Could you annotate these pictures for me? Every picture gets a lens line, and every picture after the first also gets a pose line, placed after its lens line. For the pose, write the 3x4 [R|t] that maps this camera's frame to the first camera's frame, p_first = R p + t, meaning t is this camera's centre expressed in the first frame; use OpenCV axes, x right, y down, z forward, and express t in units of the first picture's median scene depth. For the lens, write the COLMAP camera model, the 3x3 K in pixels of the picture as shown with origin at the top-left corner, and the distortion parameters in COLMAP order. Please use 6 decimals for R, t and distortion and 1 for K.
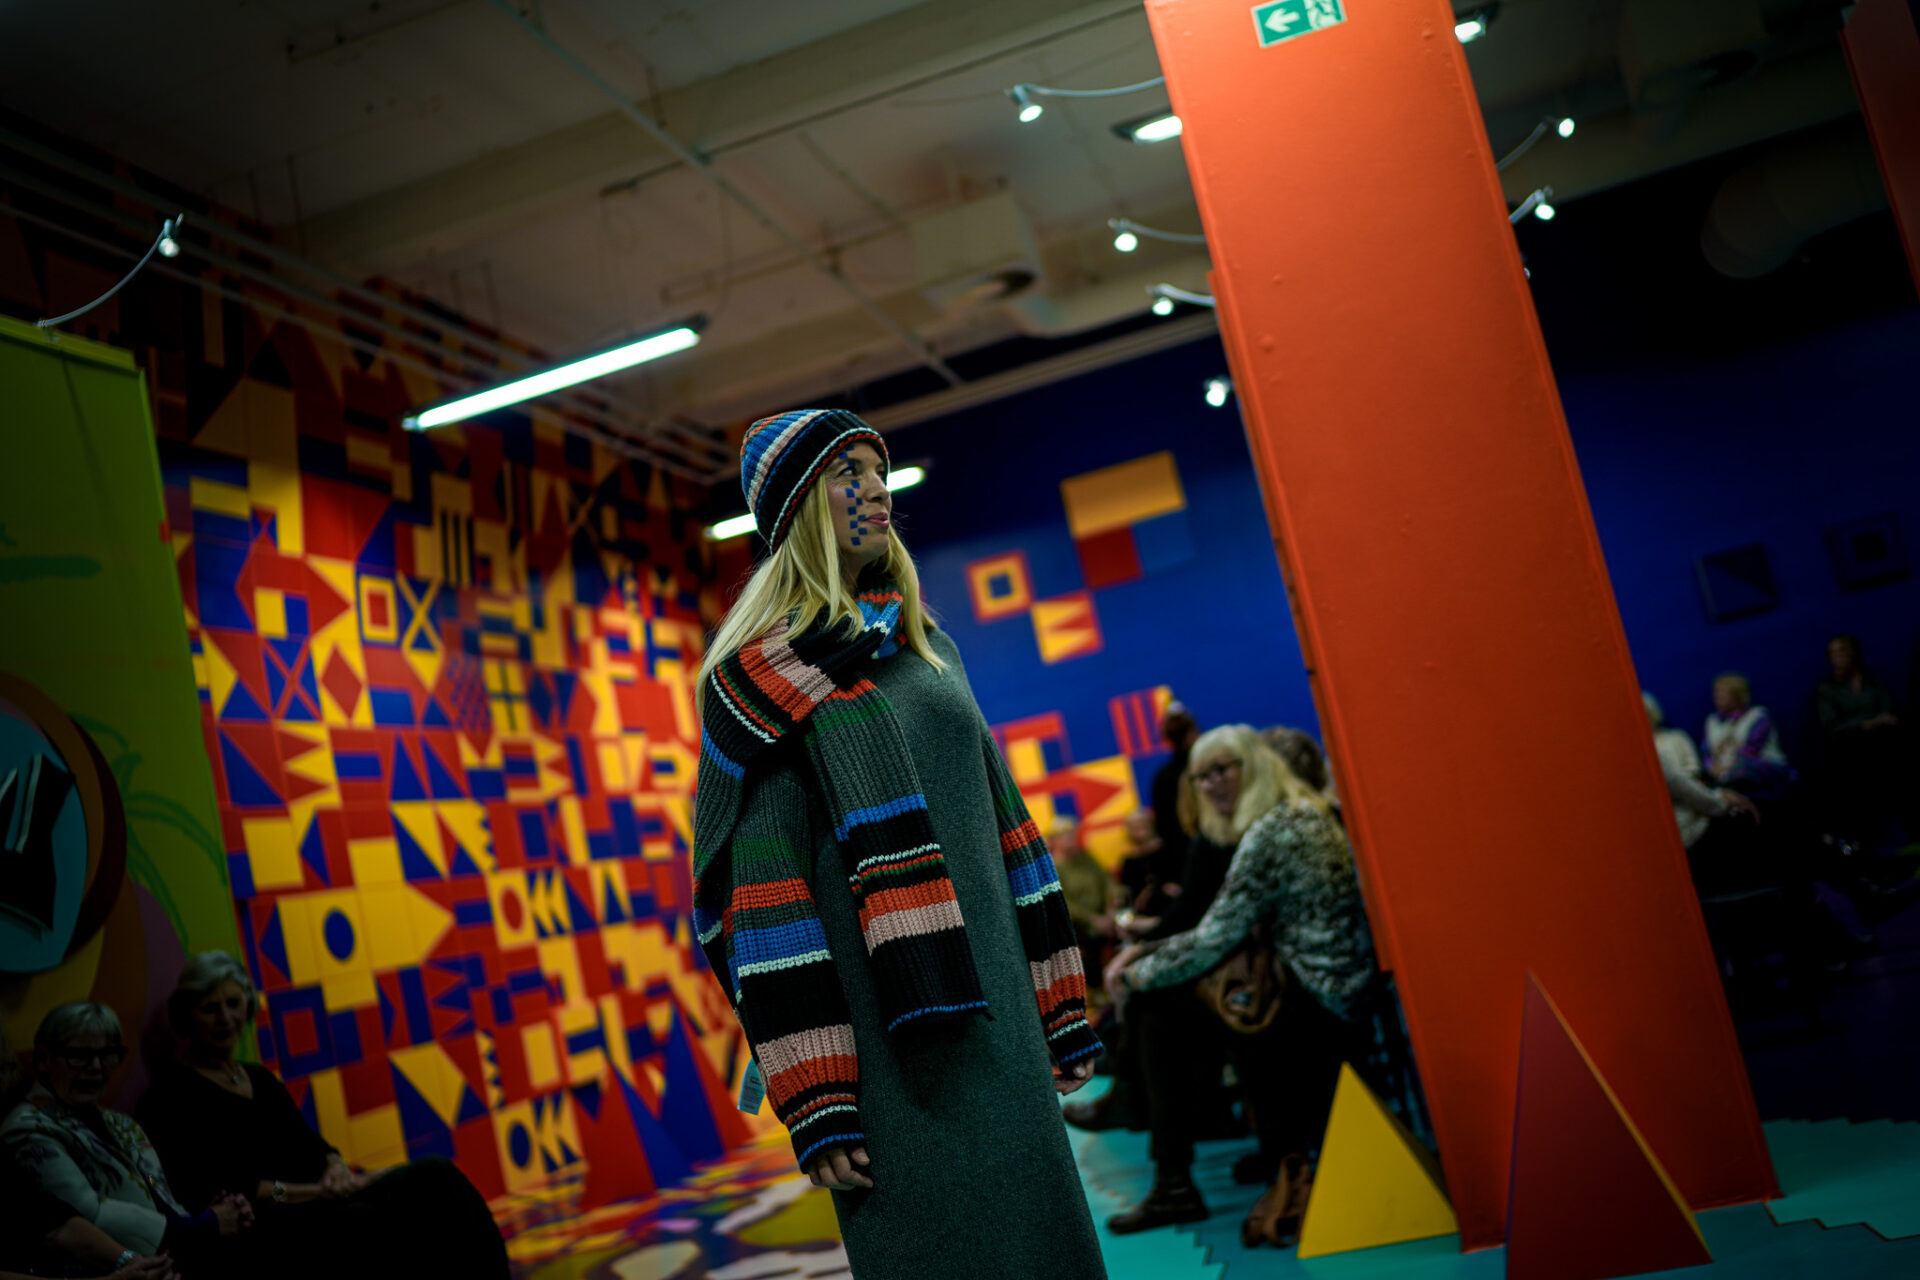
lens RADIAL K [[1852.8, 0, 960.0], [0, 1852.8, 640.0], [0, 0, 1]] dist [-0.003986, -0.000459]
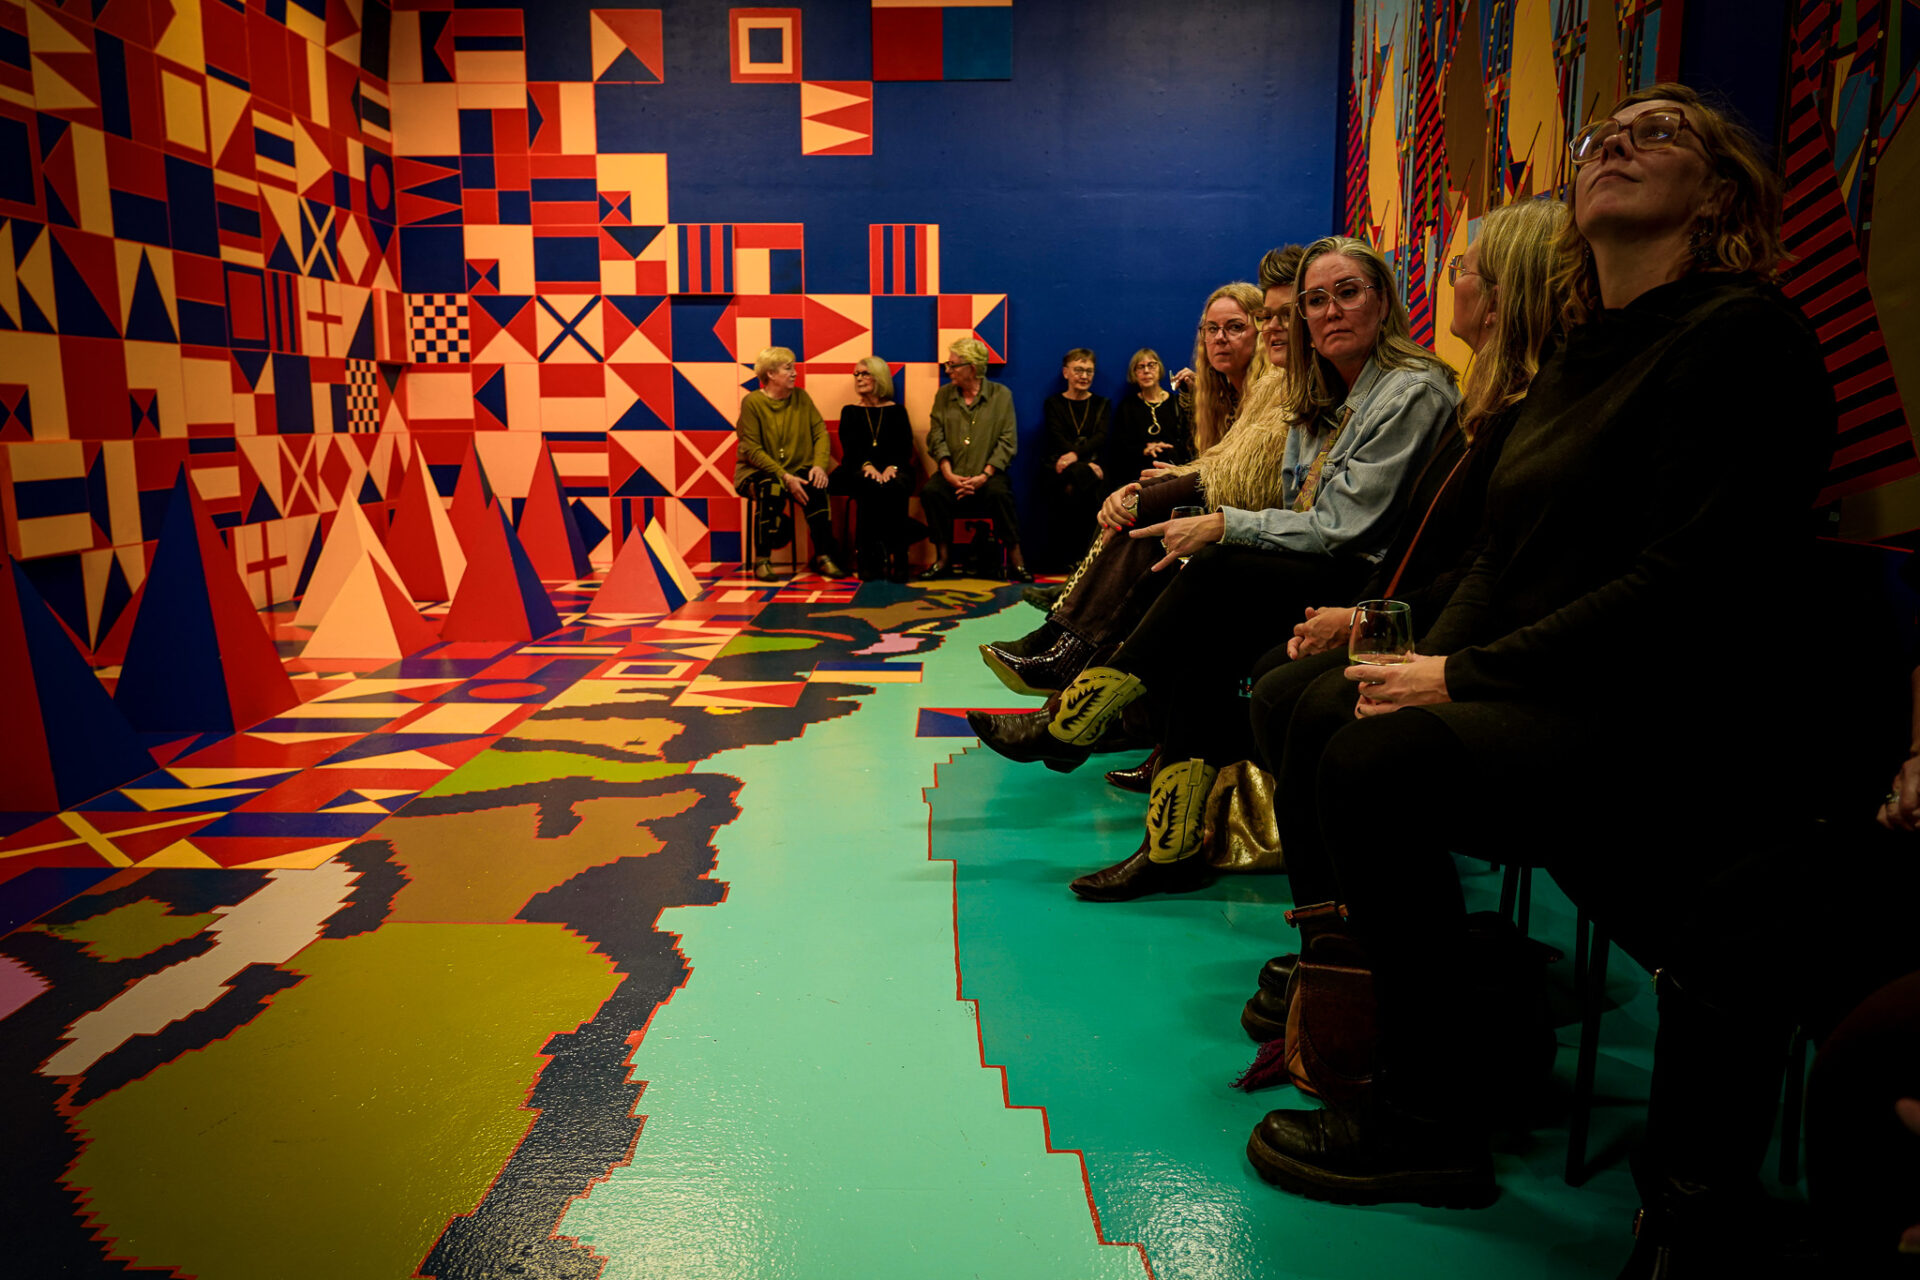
lens RADIAL K [[1372.5, 0, 960.0], [0, 1372.5, 640.0], [0, 0, 1]] dist [-0.028430, 0.002695]
pose [[0.940918, 0.176439, 0.289036, -0.028511], [-0.245400, 0.943435, 0.222956, 0.071873], [-0.233349, -0.280713, 0.930993, 0.422326]]
